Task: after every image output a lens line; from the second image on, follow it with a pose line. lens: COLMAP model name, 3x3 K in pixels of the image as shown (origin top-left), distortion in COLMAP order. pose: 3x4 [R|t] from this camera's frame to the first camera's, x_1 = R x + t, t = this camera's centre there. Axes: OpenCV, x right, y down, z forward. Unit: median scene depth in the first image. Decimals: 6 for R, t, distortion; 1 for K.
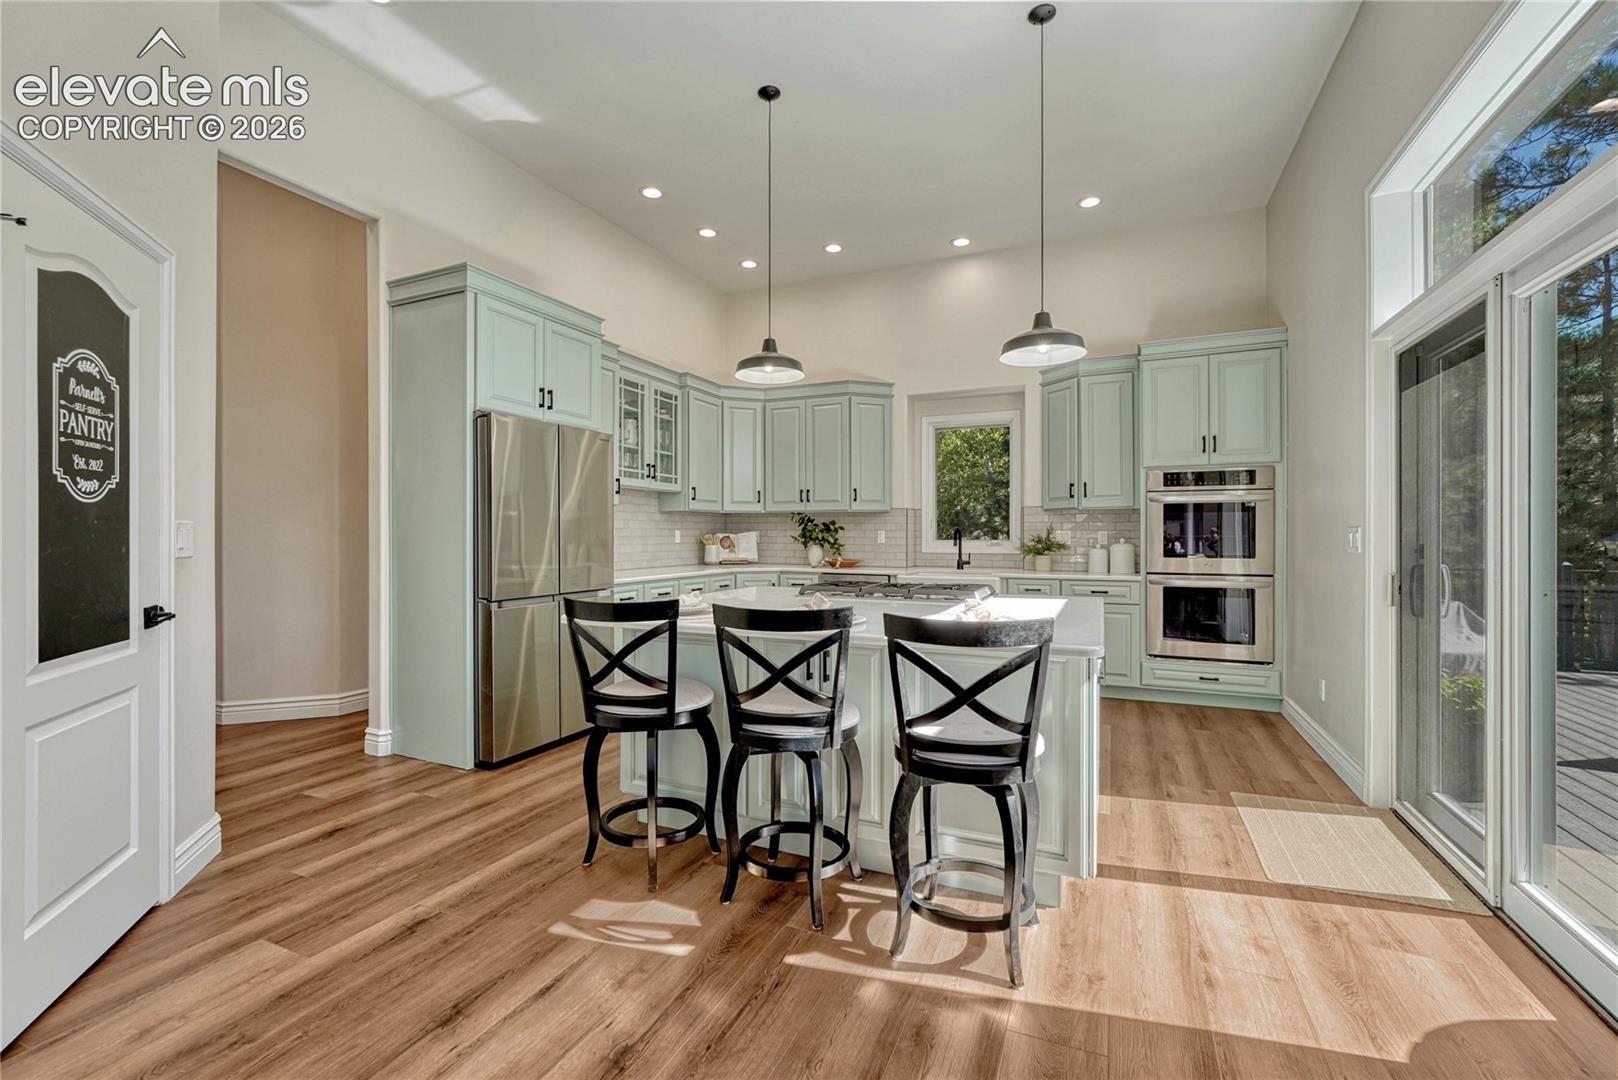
lens RADIAL K [[698.1, 0, 800.5], [0, 698.1, 537.9], [0, 0, 1]] dist [-0.003179, -0.000749]
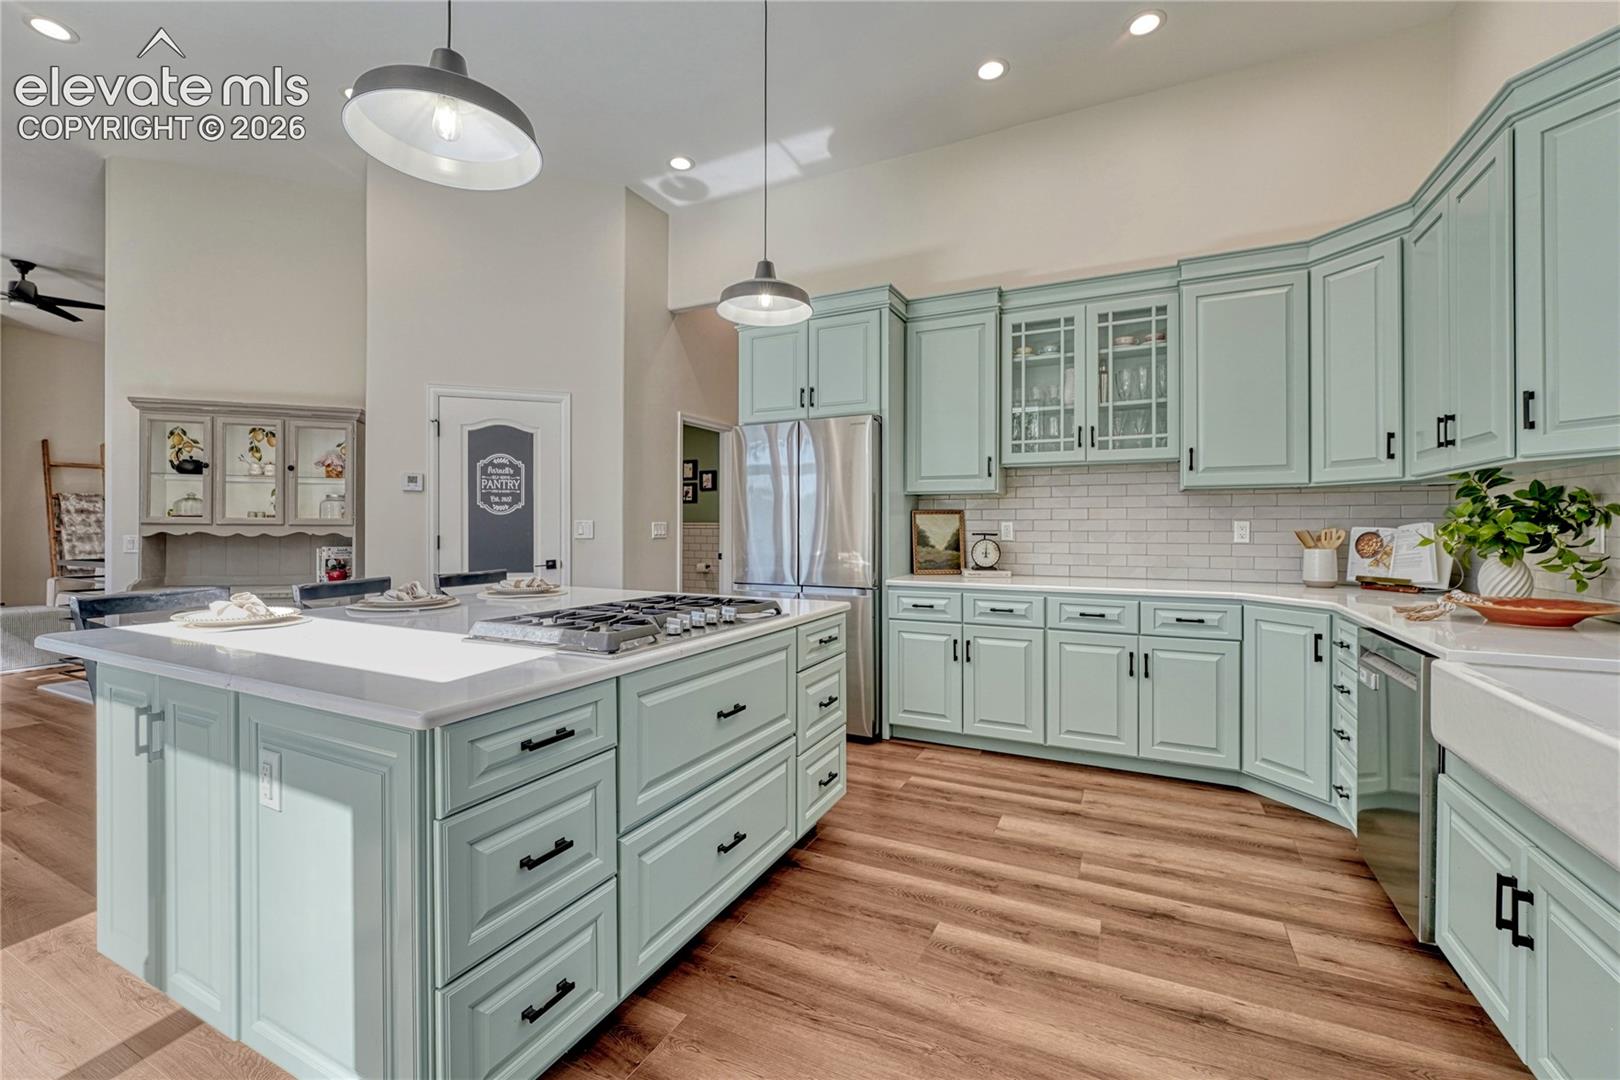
lens RADIAL K [[676.6, 0, 801.3], [0, 676.6, 530.2], [0, 0, 1]] dist [-0.014190, 0.000918]
pose [[-0.047072, 0.003595, -0.998885, 0.459986], [-0.006751, 0.999970, 0.003917, -0.003480], [0.998869, 0.006928, -0.047047, 0.740384]]
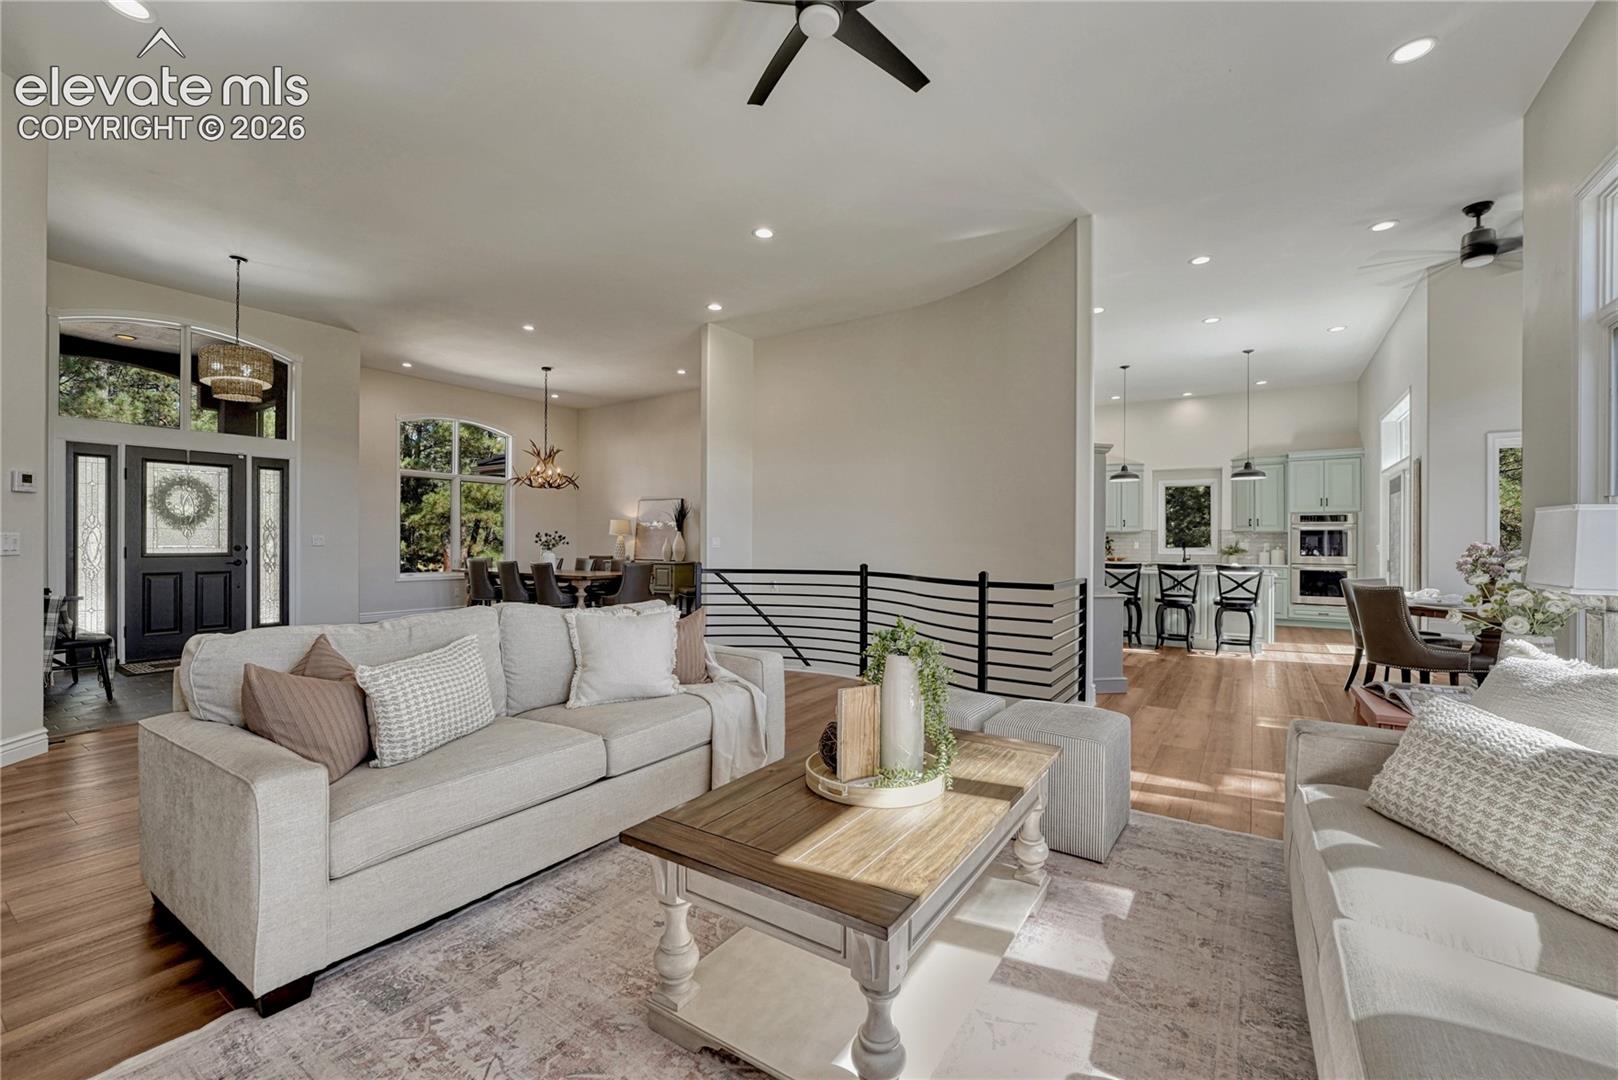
lens RADIAL K [[675.8, 0, 804.3], [0, 675.8, 541.6], [0, 0, 1]] dist [-0.014190, 0.000918]
pose [[0.985136, 0.004742, -0.171710, -0.516206], [-0.005666, 0.999972, -0.004893, 0.002715], [0.171682, 0.005793, 0.985135, -1.066078]]
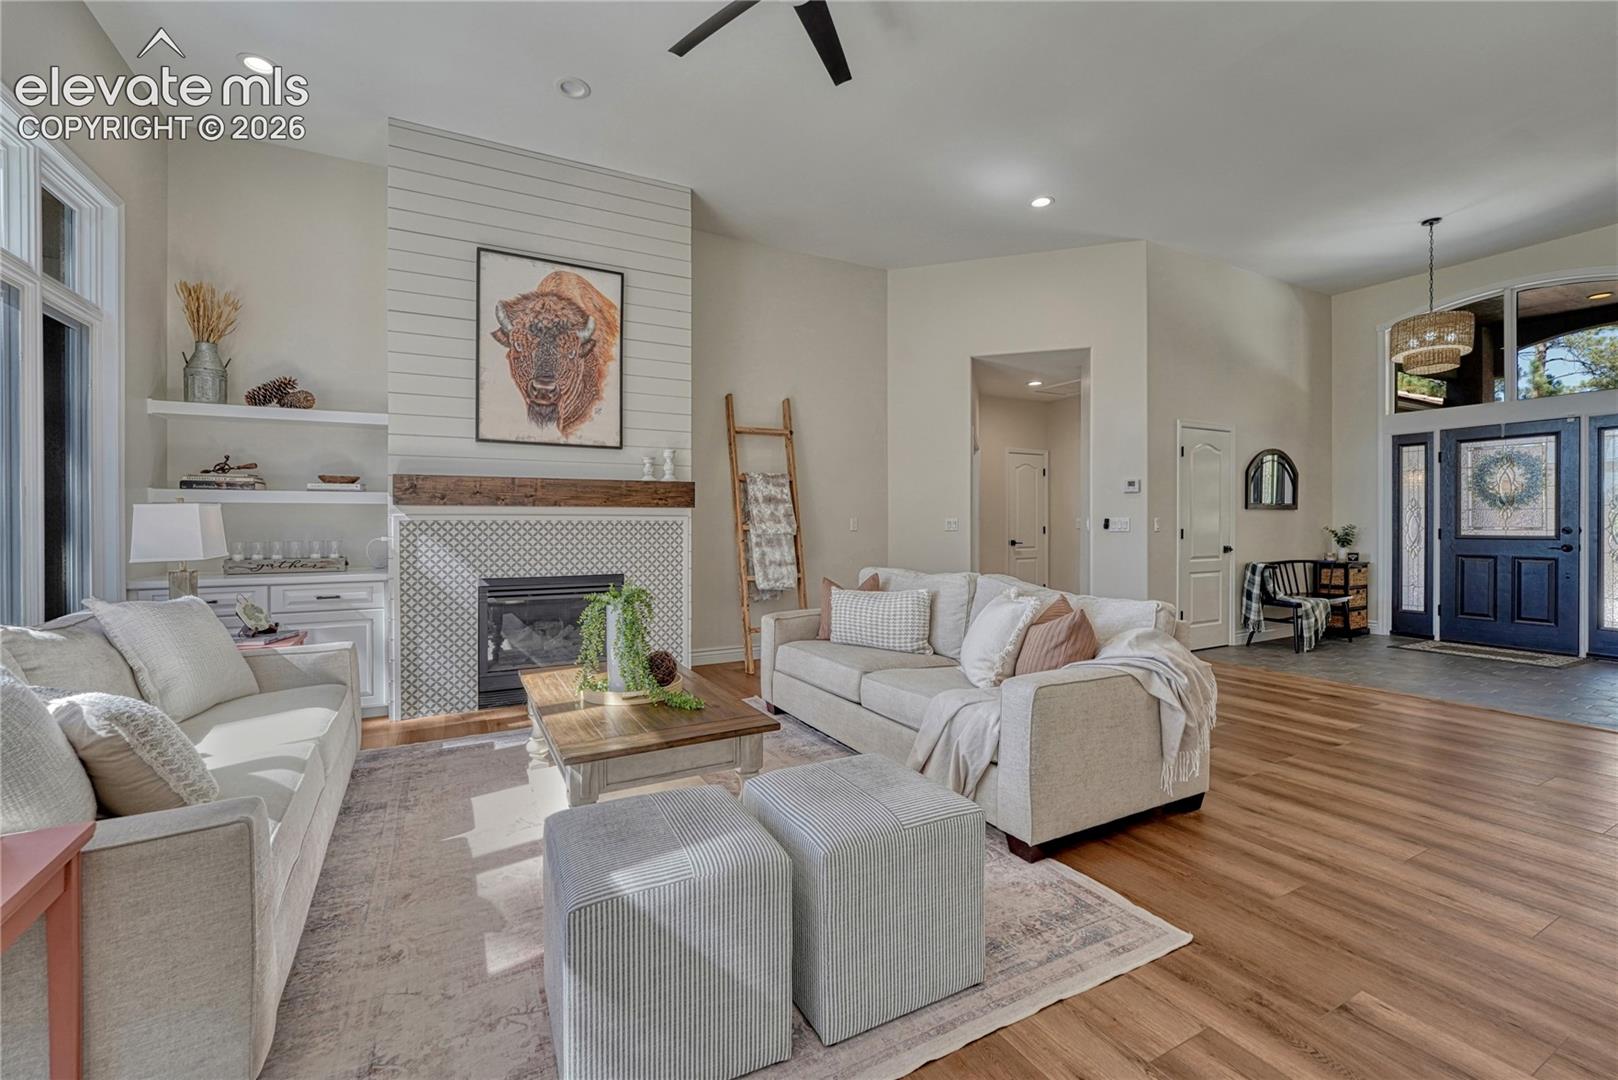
lens RADIAL K [[675.8, 0, 800.9], [0, 675.8, 519.4], [0, 0, 1]] dist [-0.014190, 0.000918]
pose [[-0.617651, -0.001714, -0.786450, -0.237227], [-0.001841, 0.999998, -0.000734, 0.000273], [0.786450, 0.000995, -0.617653, -0.337059]]
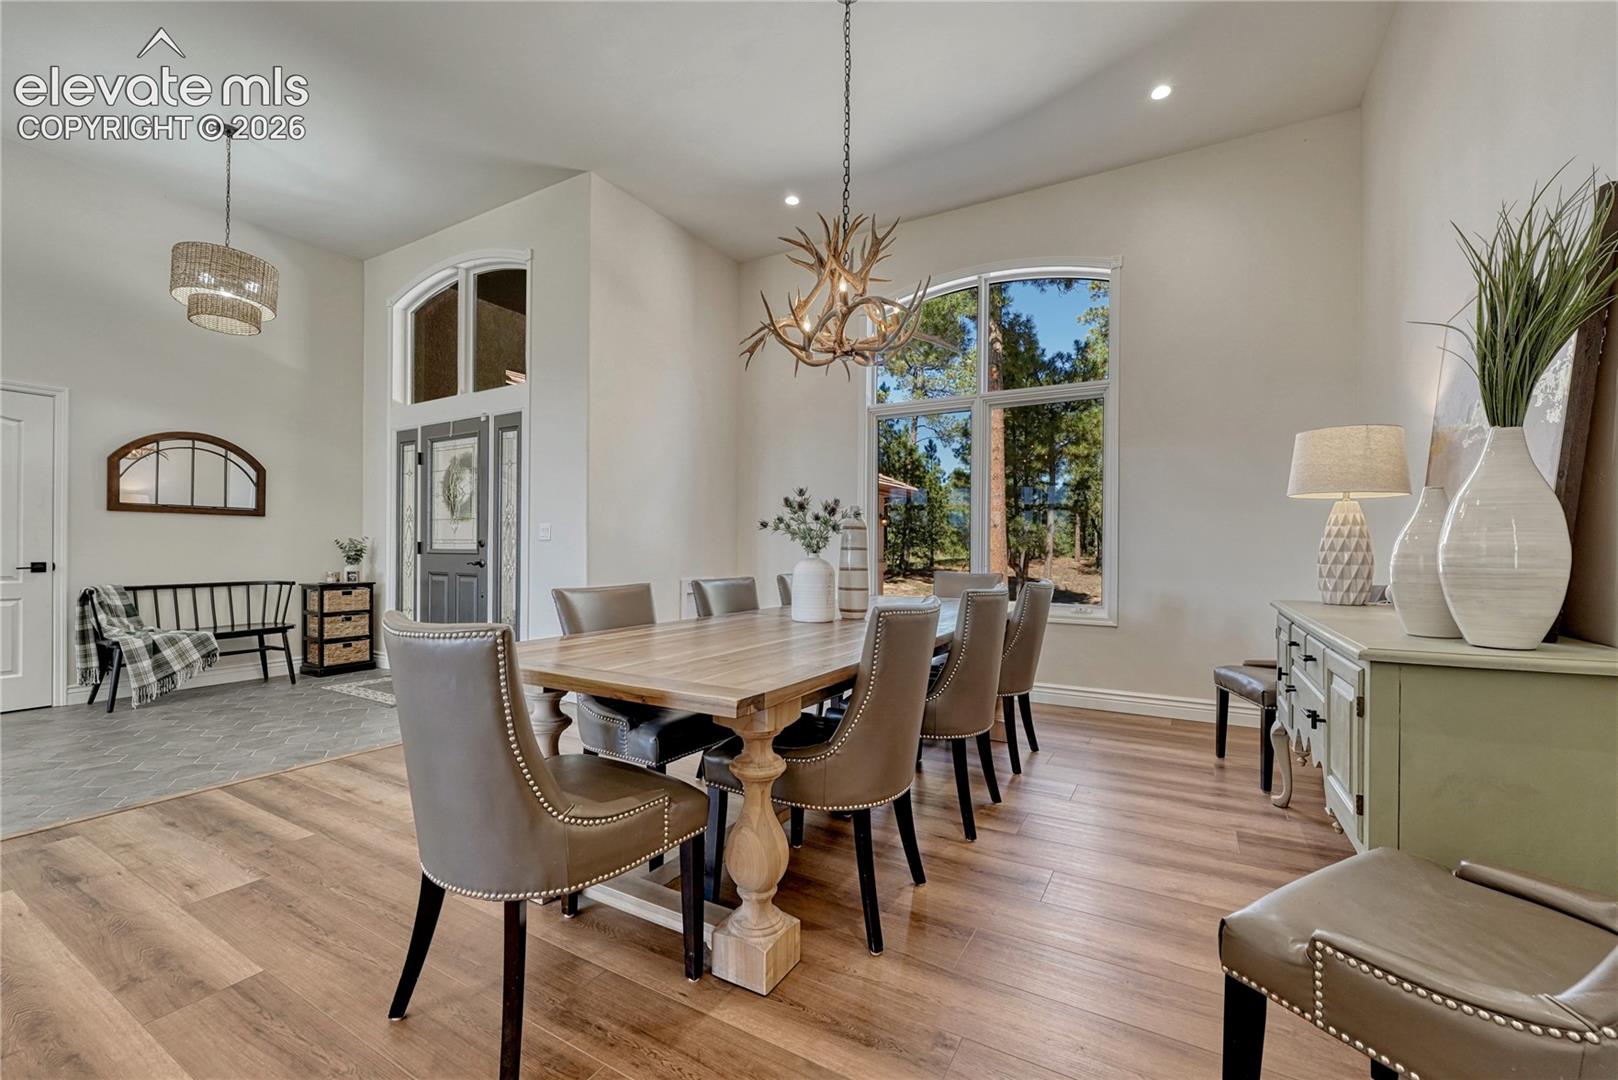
lens RADIAL K [[675.8, 0, 808.3], [0, 675.8, 545.4], [0, 0, 1]] dist [-0.014190, 0.000918]
pose [[-0.117891, -0.001128, -0.993026, -0.895180], [-0.013753, 0.999905, 0.000497, 0.009593], [0.992931, 0.013715, -0.117896, 0.492648]]
